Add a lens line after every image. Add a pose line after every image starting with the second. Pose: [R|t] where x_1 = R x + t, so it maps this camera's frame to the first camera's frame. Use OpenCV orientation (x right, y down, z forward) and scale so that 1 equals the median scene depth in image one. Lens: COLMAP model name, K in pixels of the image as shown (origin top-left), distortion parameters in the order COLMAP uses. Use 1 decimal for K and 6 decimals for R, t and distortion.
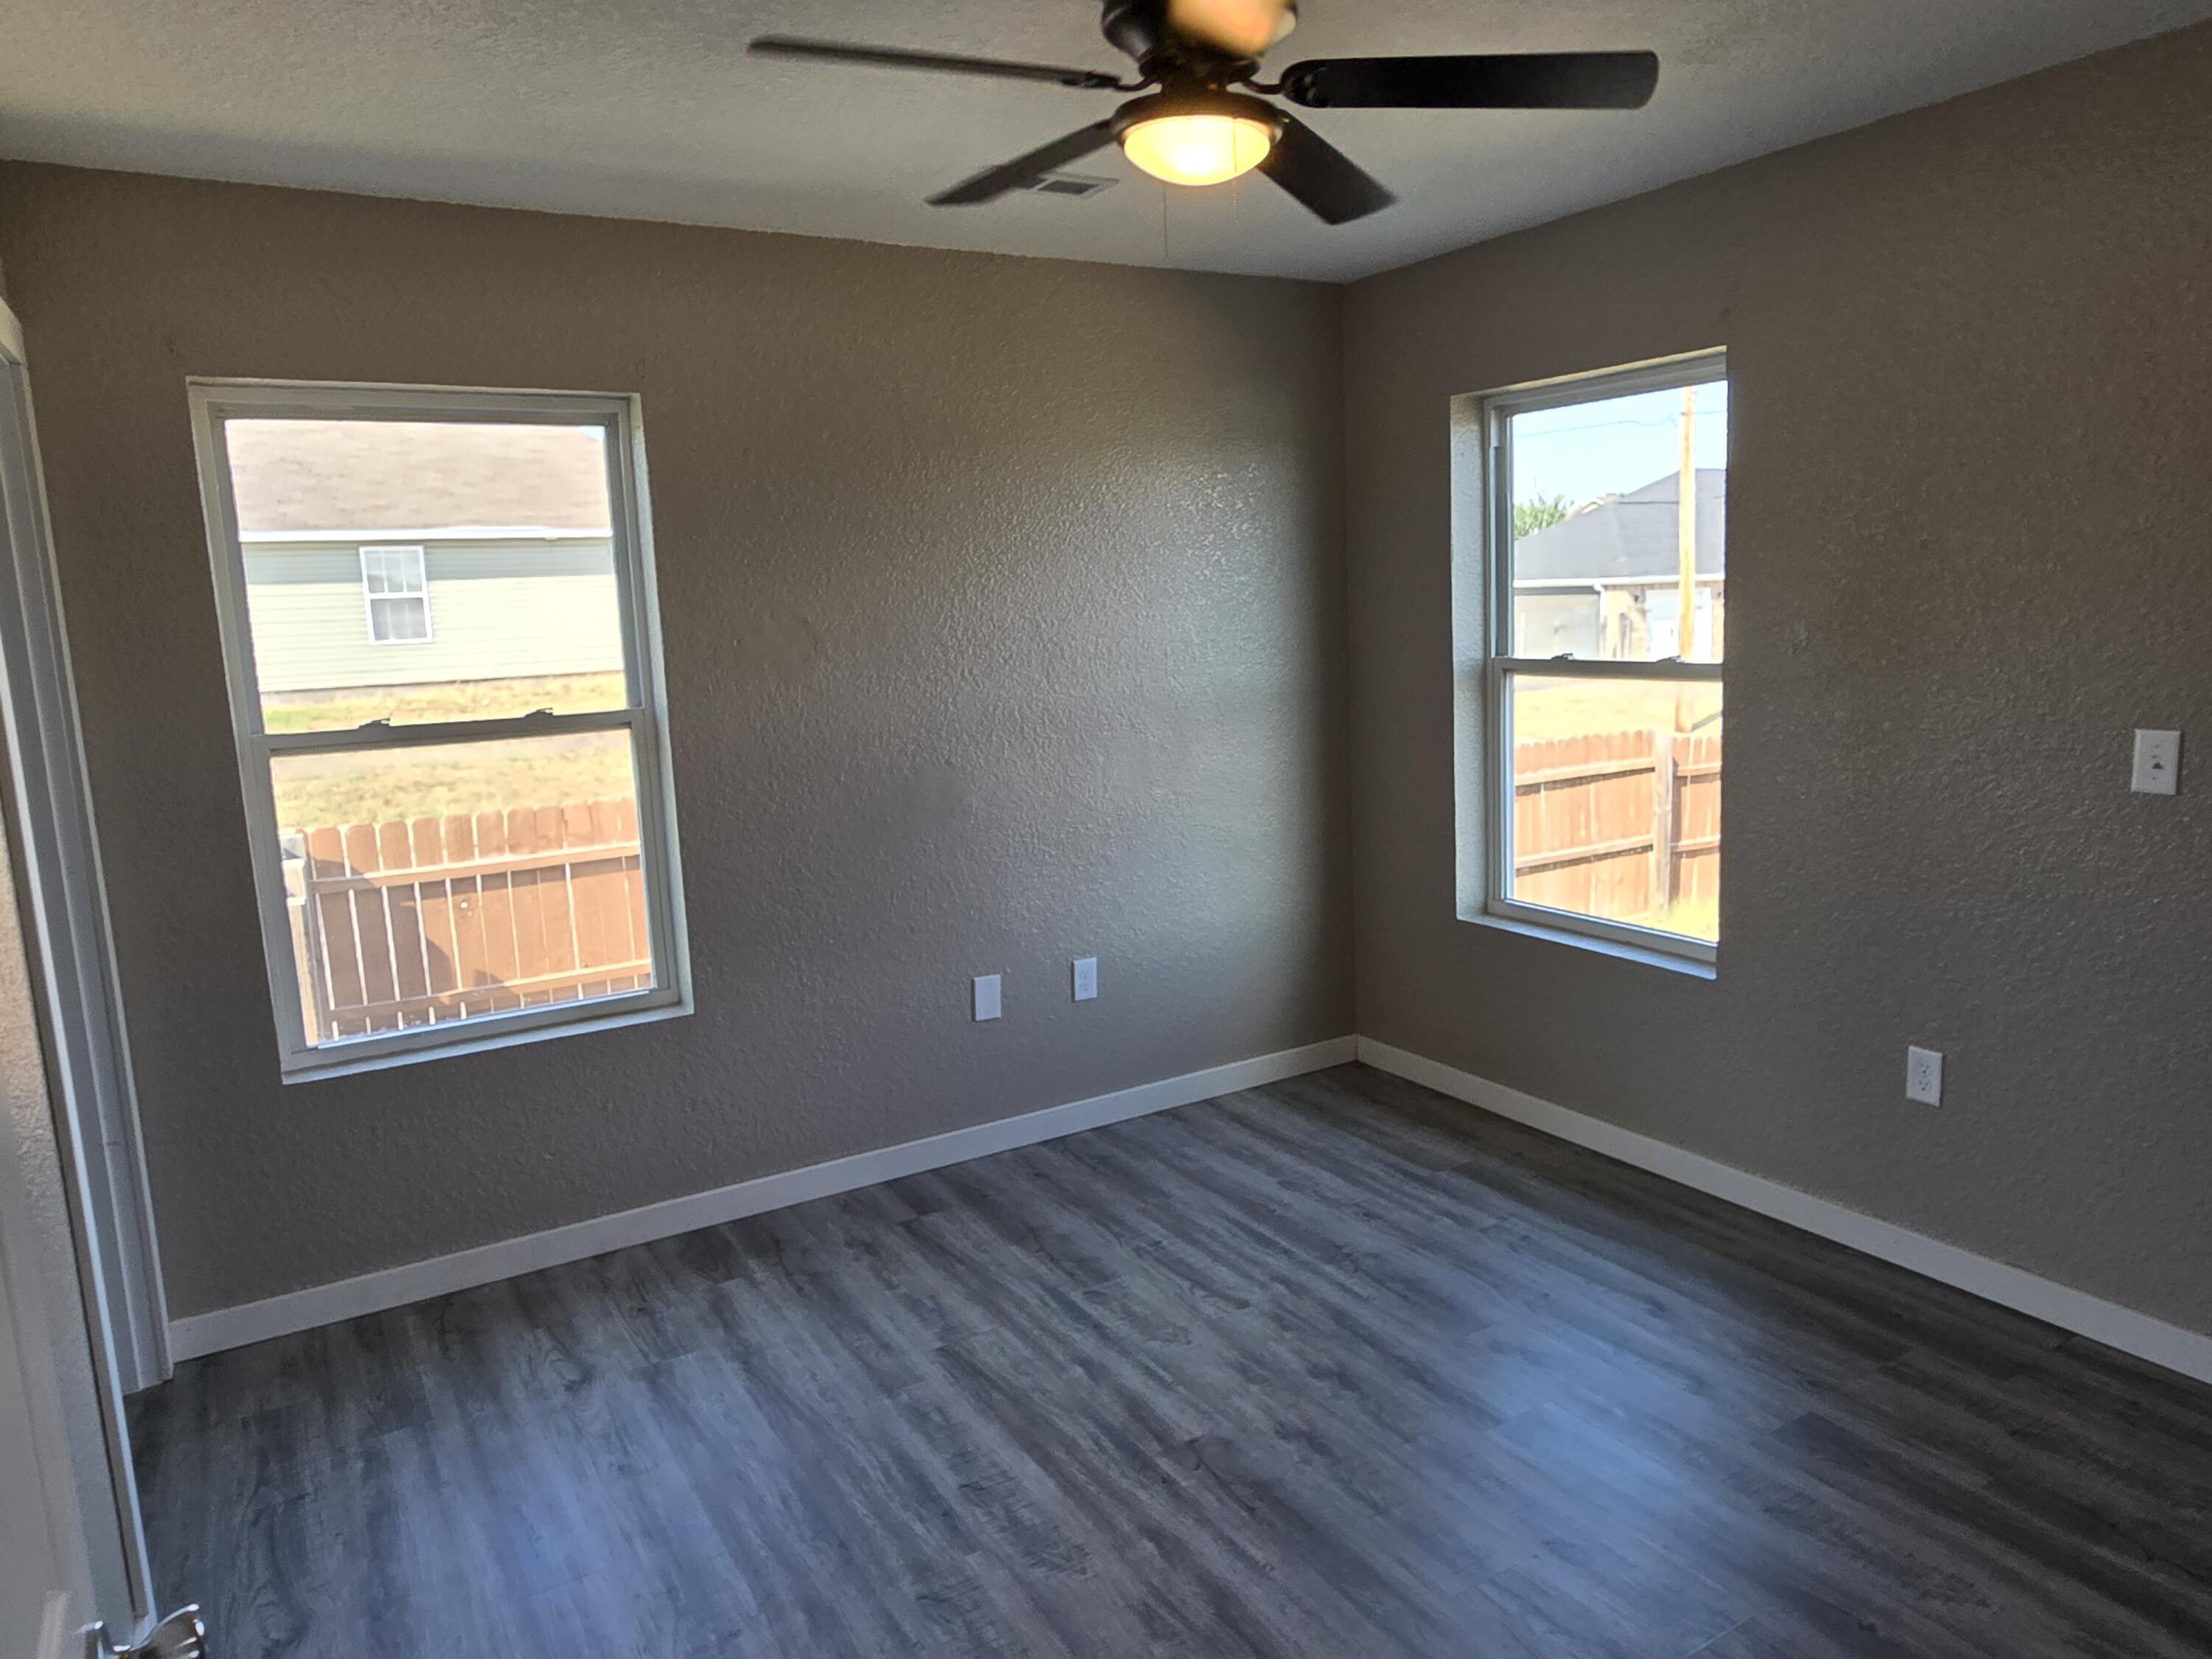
lens RADIAL K [[1478.0, 0, 1132.4], [0, 1478.0, 826.2], [0, 0, 1]] dist [0.002533, 0.002645]
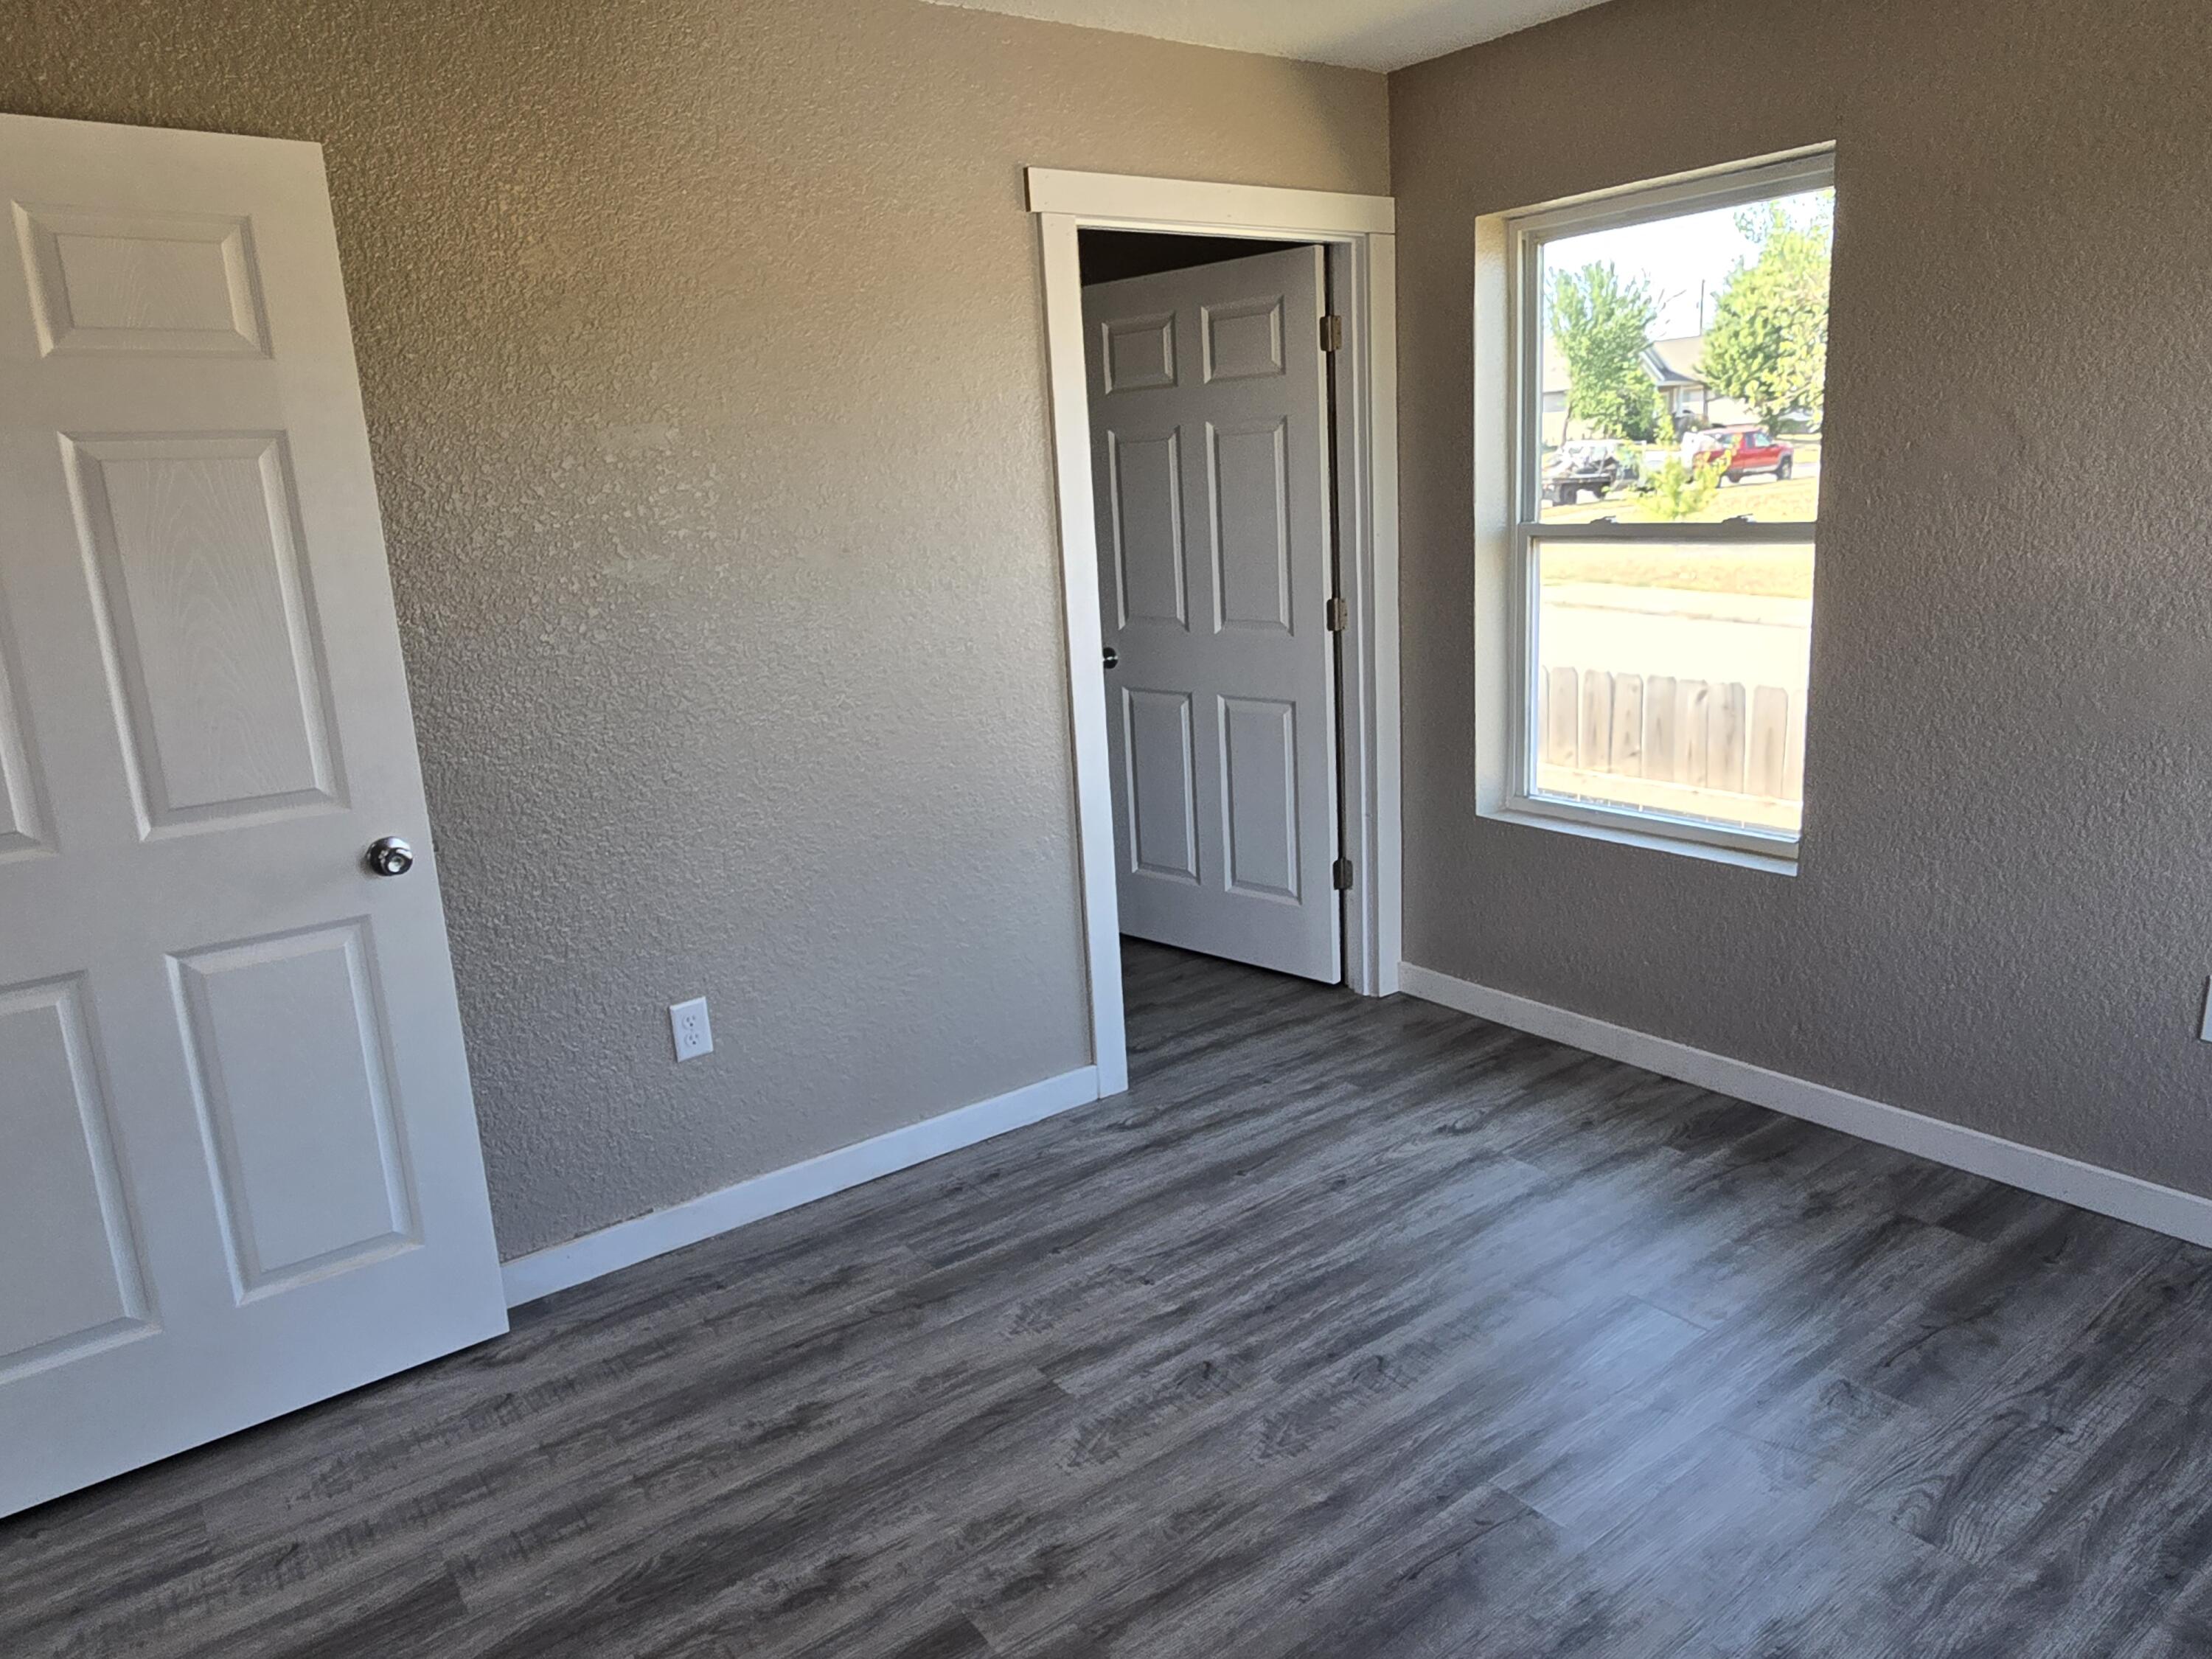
lens RADIAL K [[1478.0, 0, 1132.4], [0, 1478.0, 826.2], [0, 0, 1]] dist [0.002533, 0.002645]
pose [[0.100426, 0.256608, -0.961284, 0.583176], [-0.112705, 0.962883, 0.245261, -0.085456], [0.988540, 0.083711, 0.125620, 0.573364]]
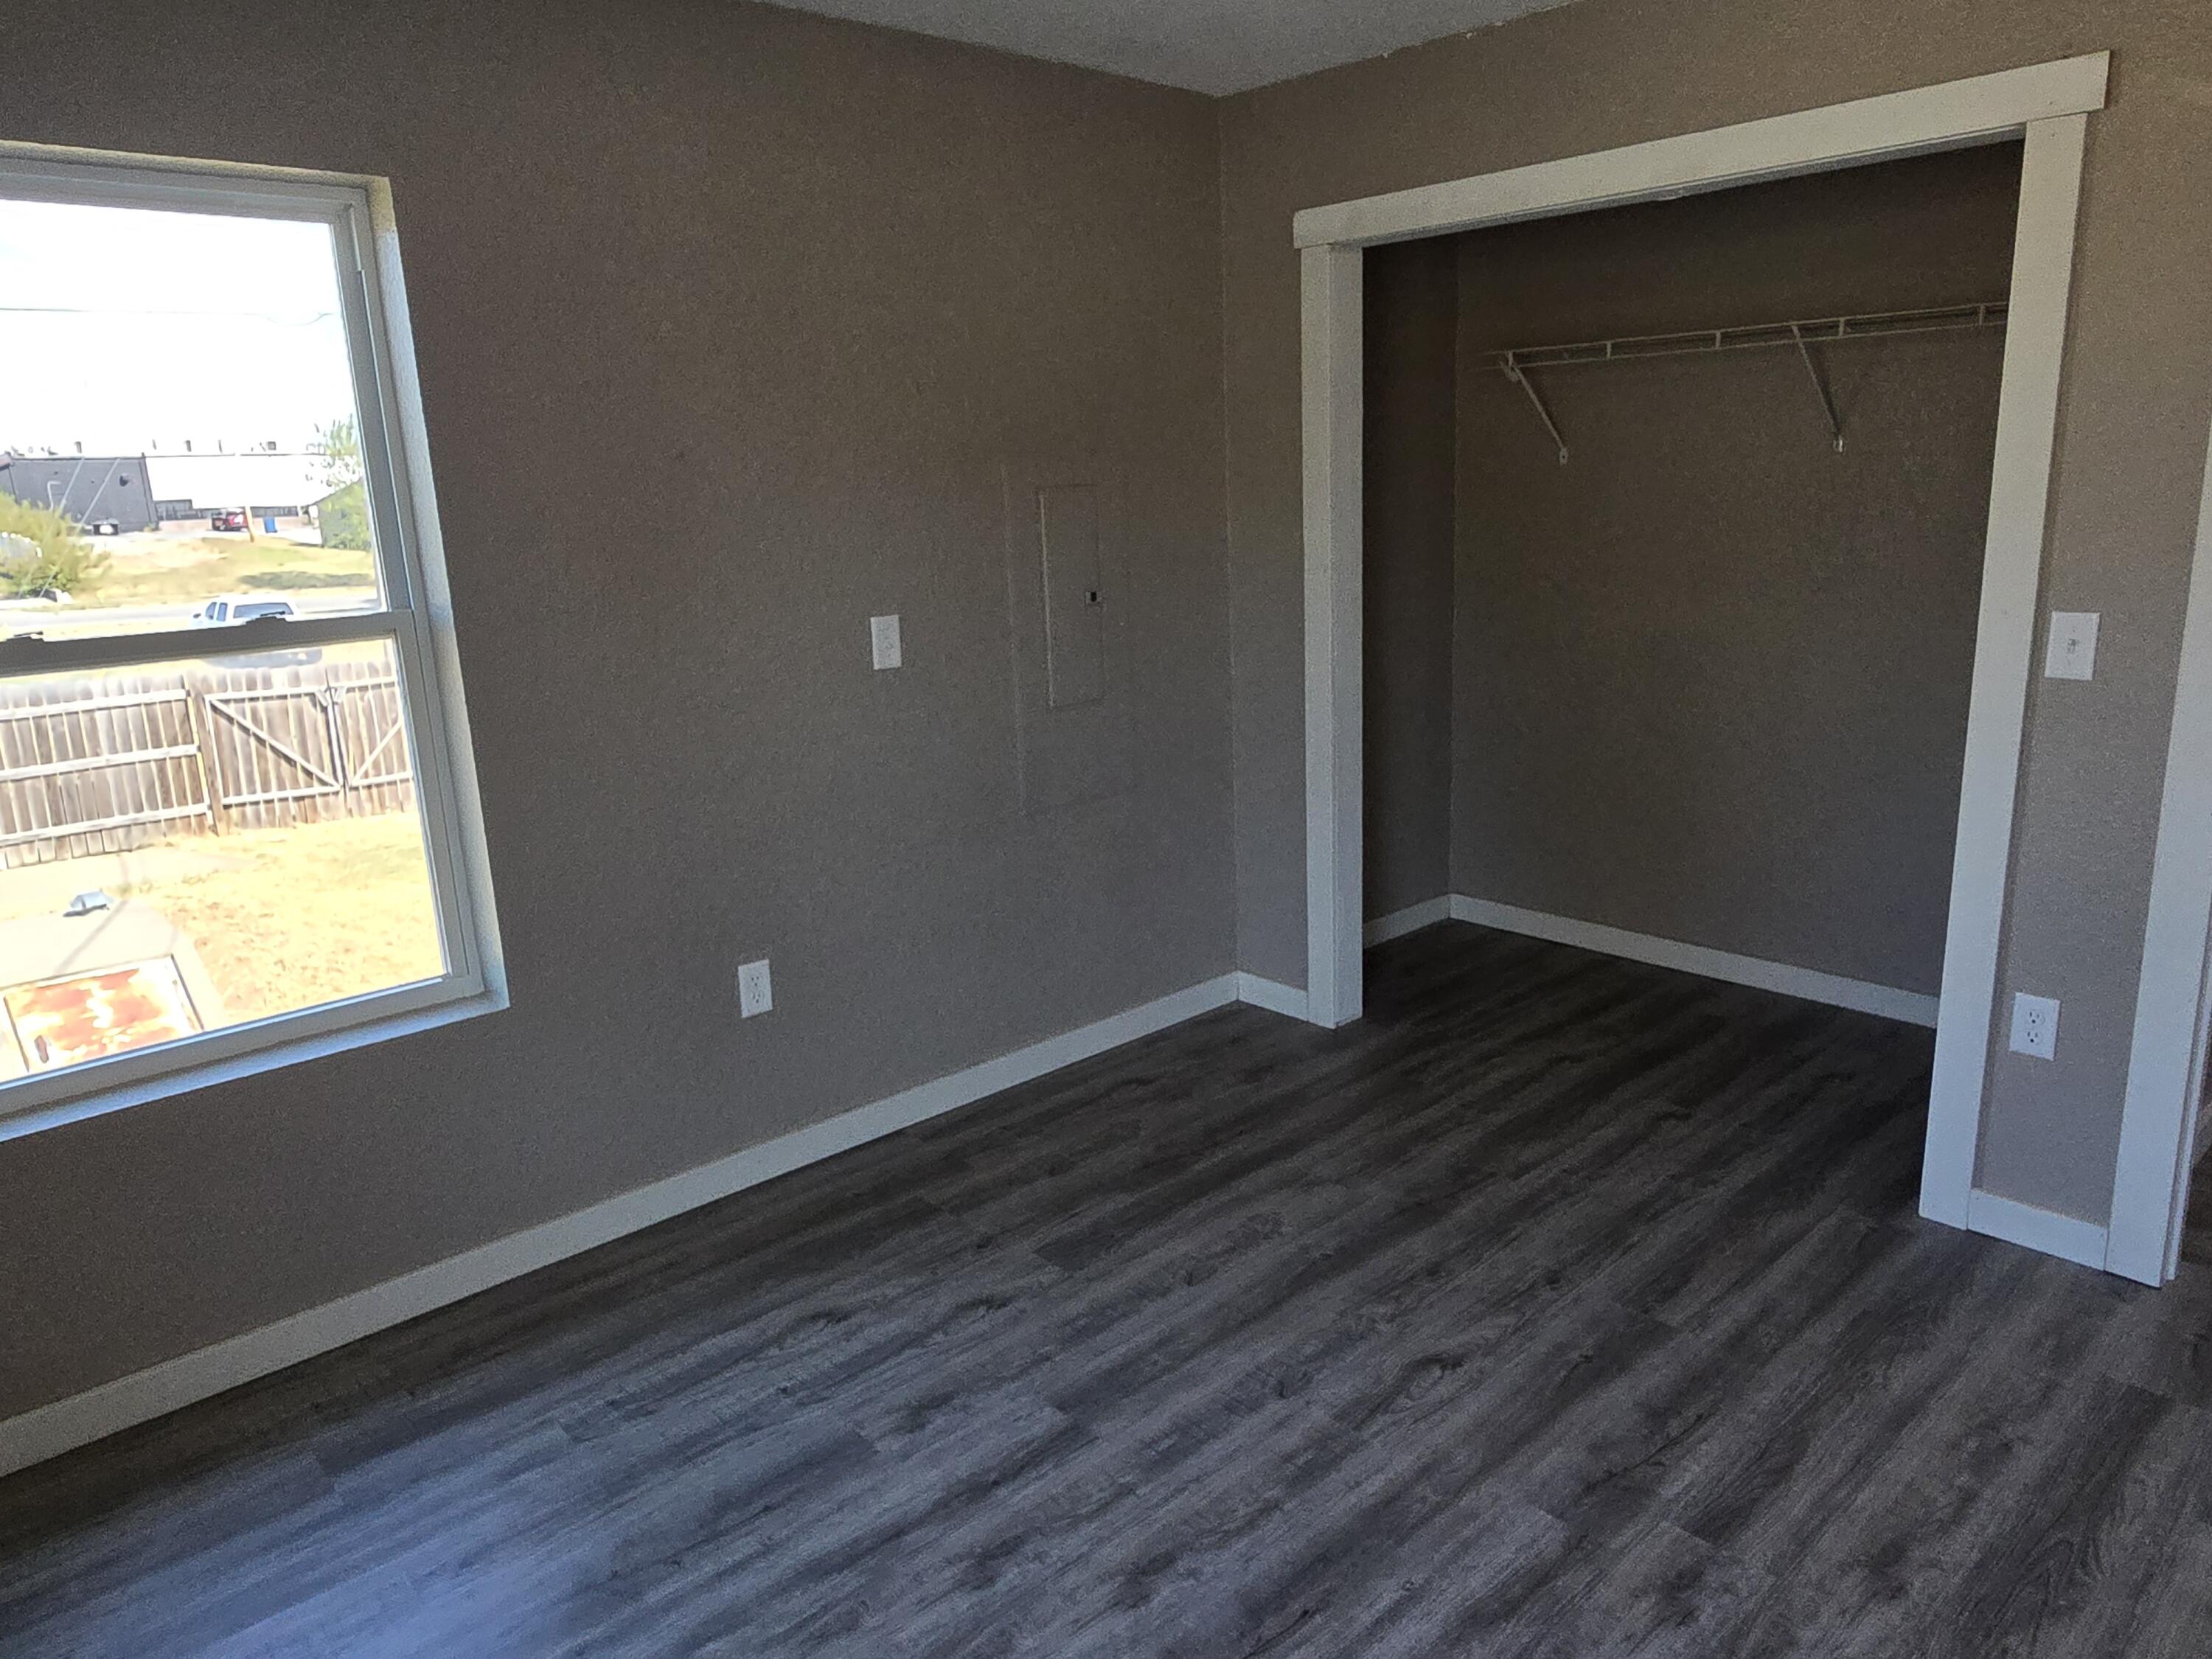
lens RADIAL K [[1482.7, 0, 1122.3], [0, 1482.7, 829.4], [0, 0, 1]] dist [0.001055, 0.000109]
pose [[-0.189251, -0.187444, 0.963872, -0.475067], [0.202505, 0.953059, 0.225102, -0.113976], [-0.960820, 0.237790, -0.142409, 0.887290]]
